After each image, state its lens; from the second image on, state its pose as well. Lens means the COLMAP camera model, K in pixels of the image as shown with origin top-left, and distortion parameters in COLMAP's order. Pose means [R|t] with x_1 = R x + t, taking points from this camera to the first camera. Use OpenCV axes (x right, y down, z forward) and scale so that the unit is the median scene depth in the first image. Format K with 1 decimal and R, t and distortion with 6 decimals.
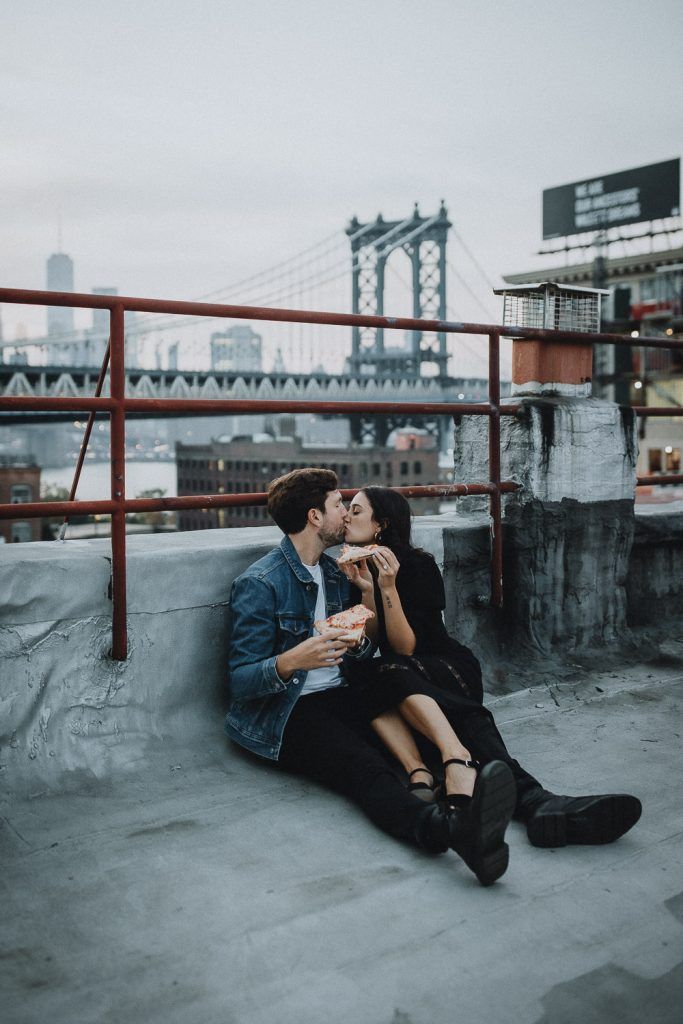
lens RADIAL K [[1176.6, 0, 269.1], [0, 1176.6, 451.5], [0, 0, 1]] dist [-0.011648, 0.000000]
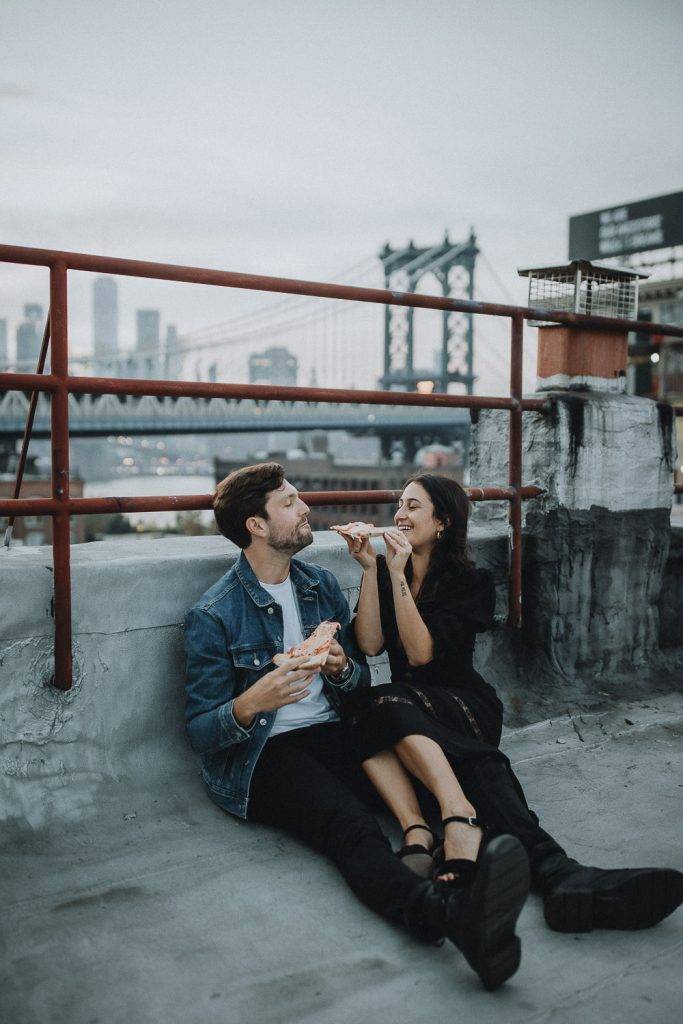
lens RADIAL K [[1111.8, 0, 289.0], [0, 1111.8, 518.4], [0, 0, 1]] dist [-0.017774, 0.000000]
pose [[0.999866, 0.009854, -0.013040, 0.031702], [-0.009249, 0.998912, 0.045708, 0.012620], [0.013477, -0.045581, 0.998870, 0.155427]]
